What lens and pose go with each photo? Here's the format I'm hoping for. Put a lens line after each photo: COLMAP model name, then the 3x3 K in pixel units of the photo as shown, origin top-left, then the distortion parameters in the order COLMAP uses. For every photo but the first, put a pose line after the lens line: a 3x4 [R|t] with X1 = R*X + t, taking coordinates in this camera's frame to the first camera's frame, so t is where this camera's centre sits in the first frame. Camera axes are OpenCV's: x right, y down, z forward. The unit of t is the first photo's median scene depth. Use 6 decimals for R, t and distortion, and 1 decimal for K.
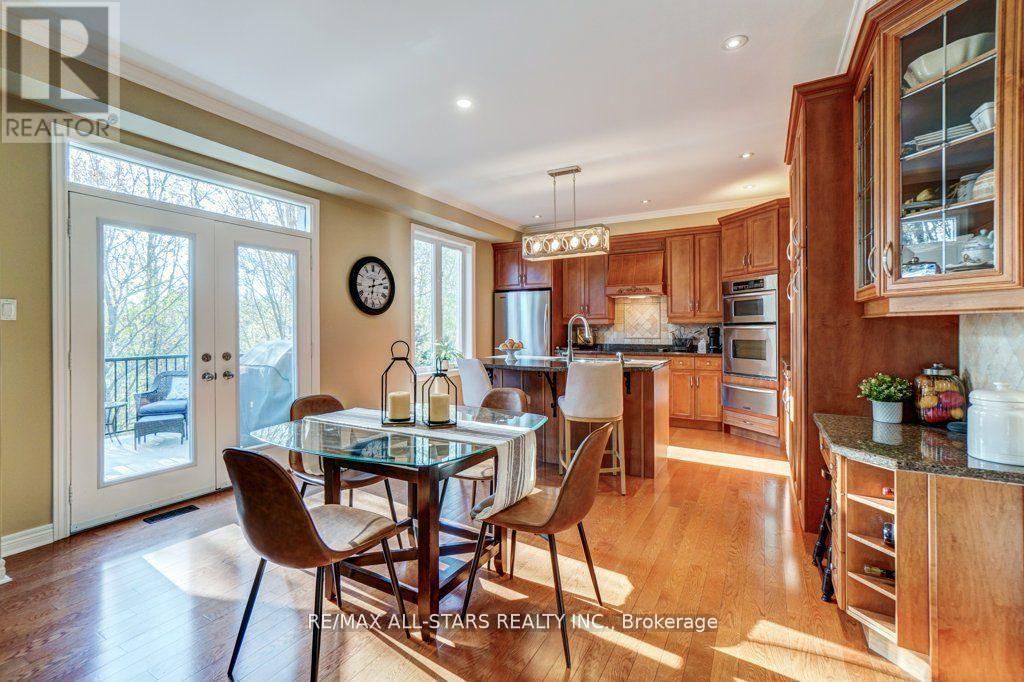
lens RADIAL K [[440.2, 0, 509.1], [0, 440.2, 331.0], [0, 0, 1]] dist [-0.022375, 0.000199]
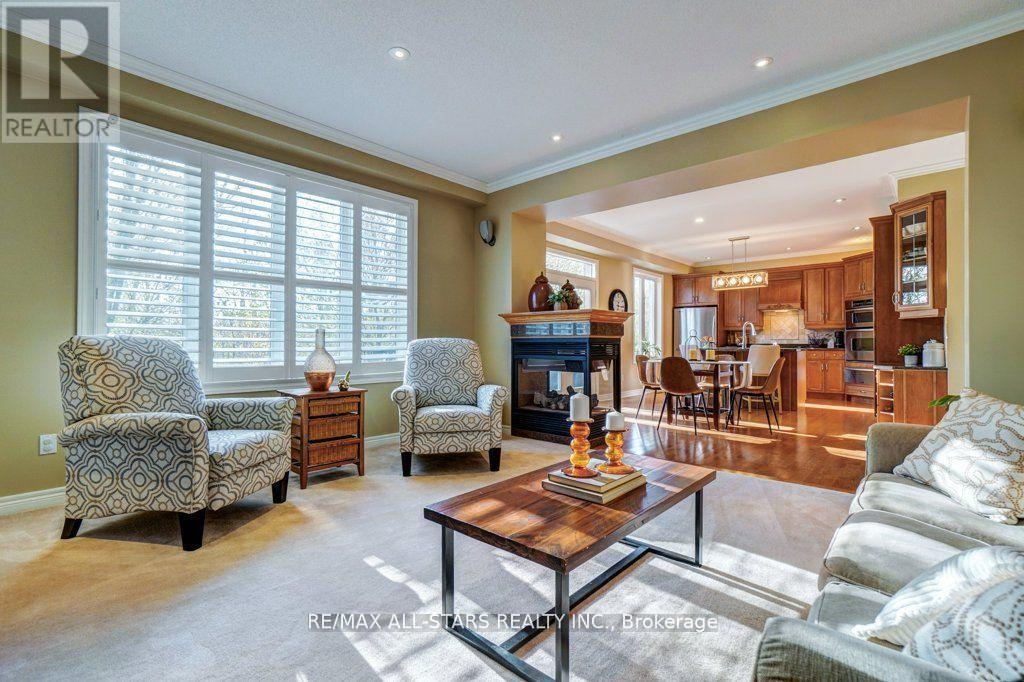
lens RADIAL K [[472.0, 0, 512.0], [0, 472.0, 341.0], [0, 0, 1]] dist [-0.001288, -0.000139]
pose [[0.979162, 0.006176, -0.202985, -0.292804], [-0.008630, 0.999900, -0.011209, 0.052981], [0.202895, 0.012727, 0.979118, -0.786862]]
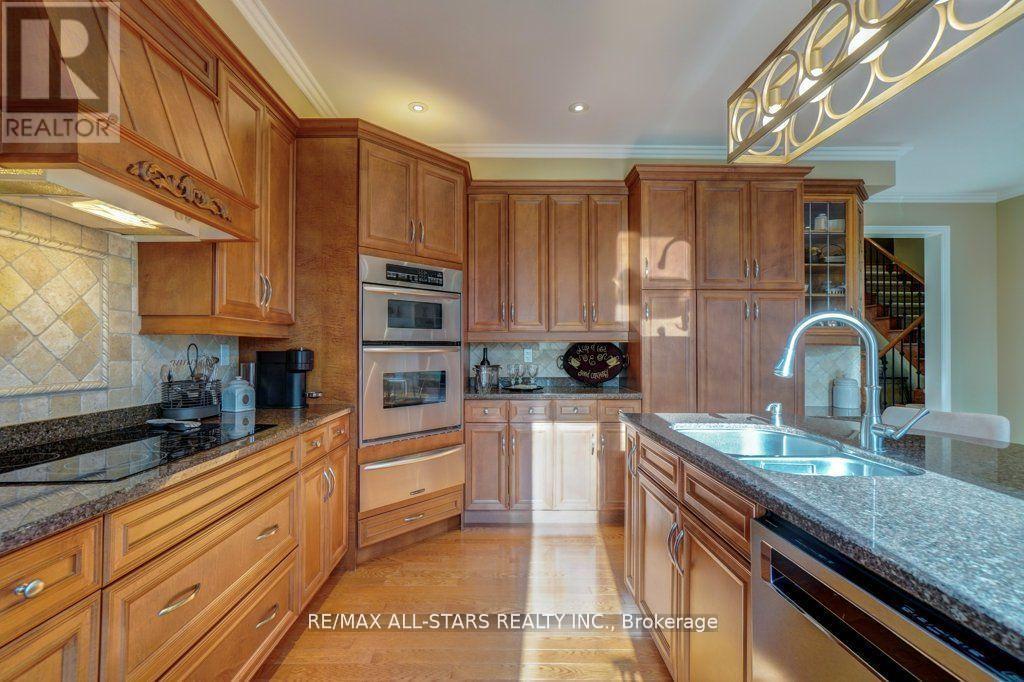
lens RADIAL K [[473.6, 0, 509.3], [0, 473.6, 352.3], [0, 0, 1]] dist [-0.000439, -0.000174]
pose [[-0.513766, 0.004989, 0.857916, -0.038557], [0.008506, 0.999964, -0.000721, -0.003207], [-0.857888, 0.006927, -0.513789, 1.057727]]
